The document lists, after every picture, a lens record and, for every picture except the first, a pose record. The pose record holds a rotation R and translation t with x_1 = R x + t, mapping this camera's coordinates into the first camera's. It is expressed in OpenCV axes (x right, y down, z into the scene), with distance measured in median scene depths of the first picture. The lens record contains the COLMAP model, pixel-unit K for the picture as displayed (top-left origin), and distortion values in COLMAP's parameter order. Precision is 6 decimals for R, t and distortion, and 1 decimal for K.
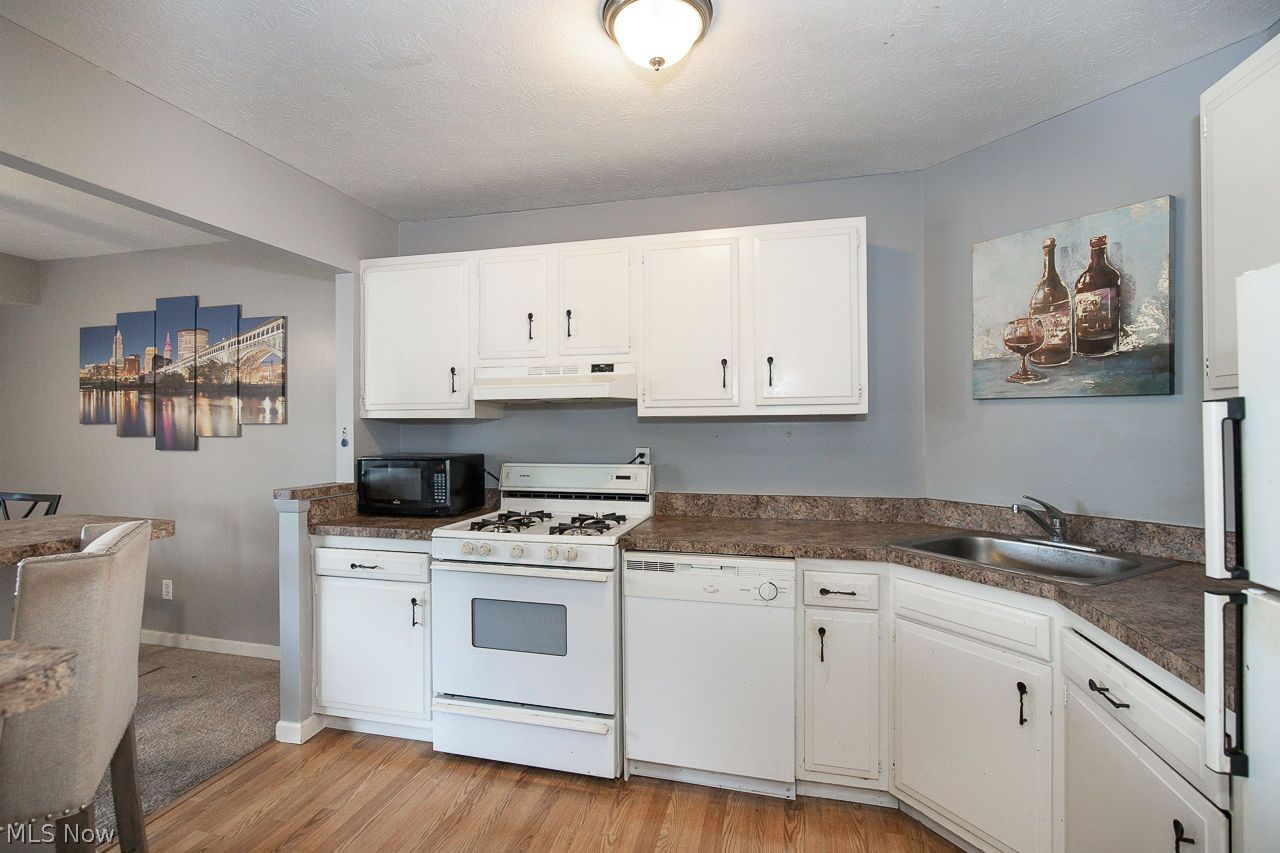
lens RADIAL K [[584.3, 0, 626.3], [0, 584.3, 427.4], [0, 0, 1]] dist [-0.013907, 0.002014]
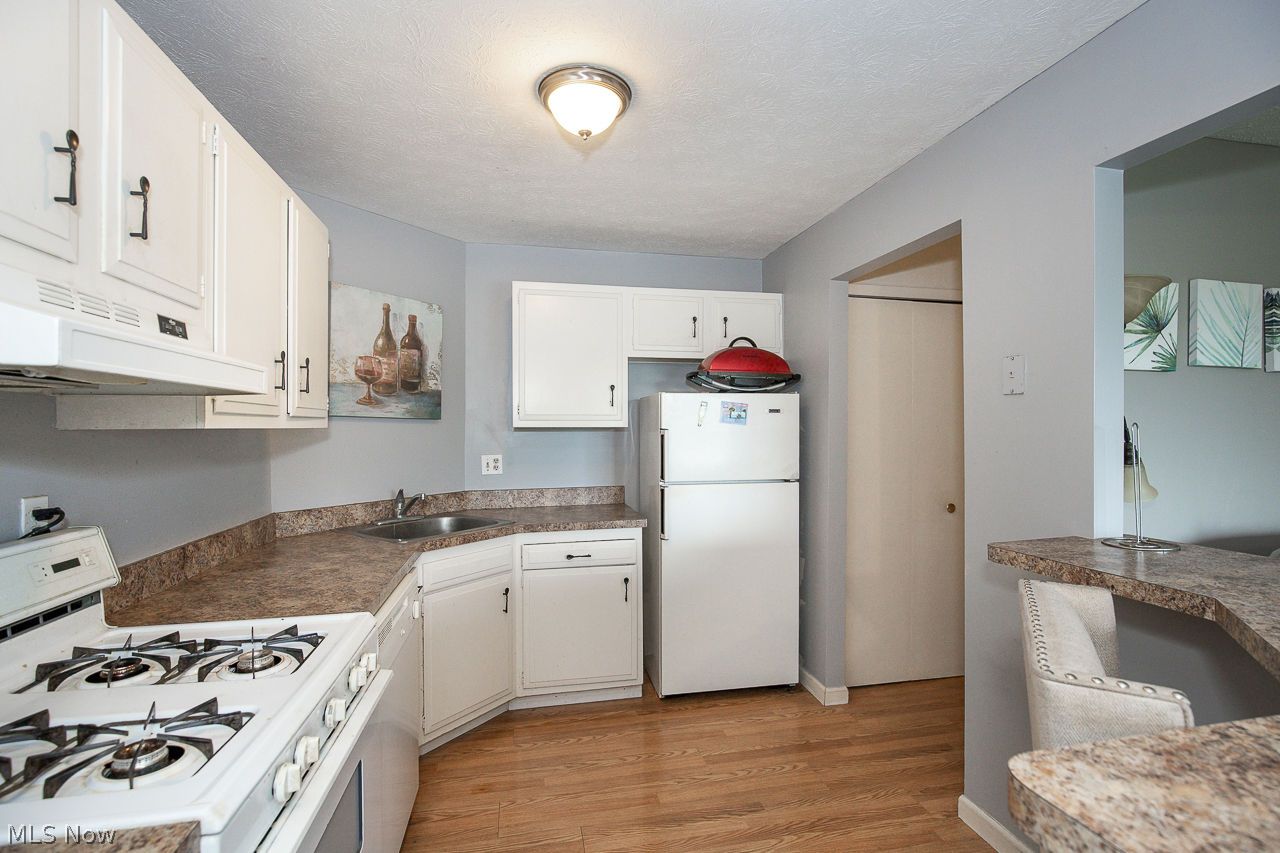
lens RADIAL K [[584.3, 0, 644.5], [0, 584.3, 422.0], [0, 0, 1]] dist [-0.013907, 0.002014]
pose [[-0.451380, 0.014972, 0.892206, -0.484006], [0.007419, 0.999888, -0.013026, -0.011233], [-0.892301, 0.000740, -0.451440, 0.658351]]
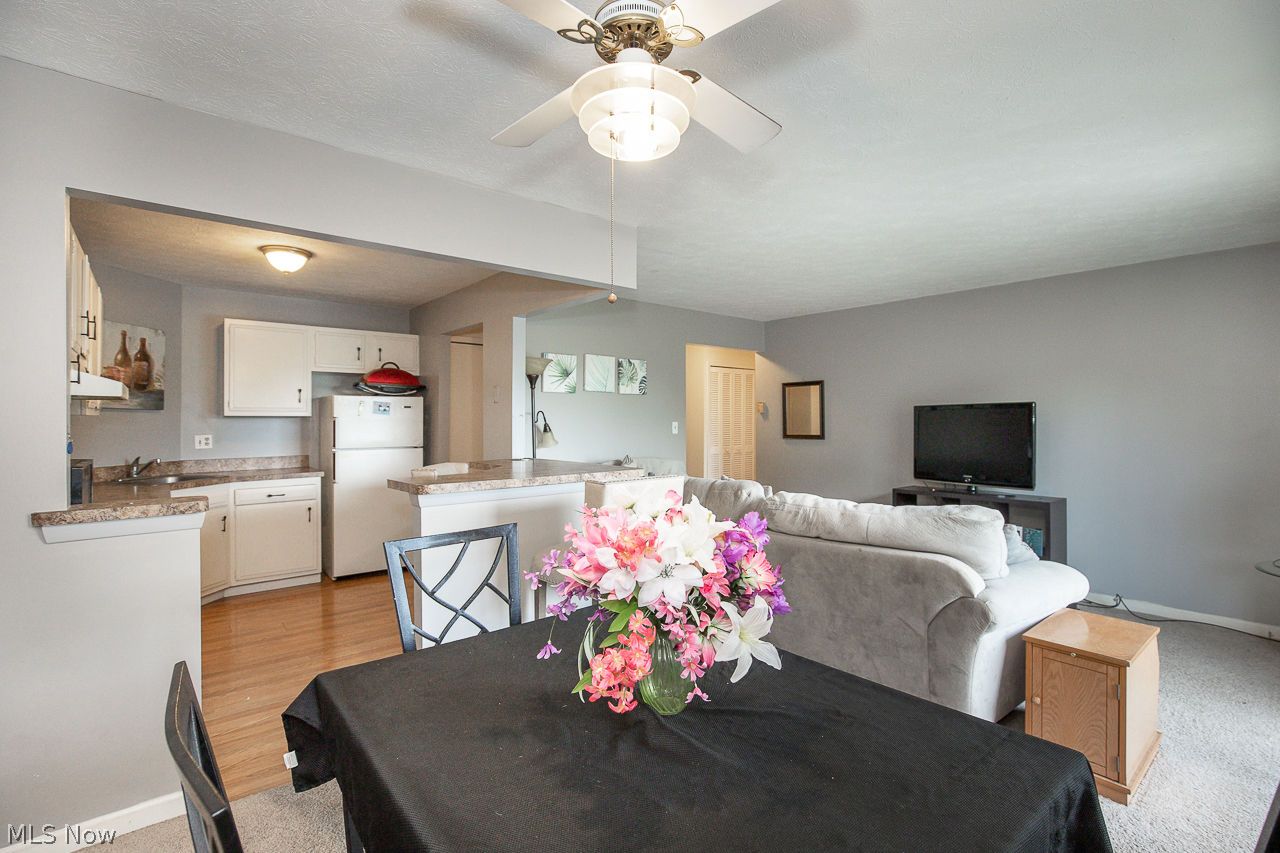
lens RADIAL K [[584.3, 0, 636.6], [0, 584.3, 418.3], [0, 0, 1]] dist [-0.013907, 0.002014]
pose [[-0.811505, 0.005254, 0.584321, -1.166255], [0.005318, 0.999985, -0.001607, -0.002813], [-0.584321, 0.001804, -0.811521, 0.973838]]
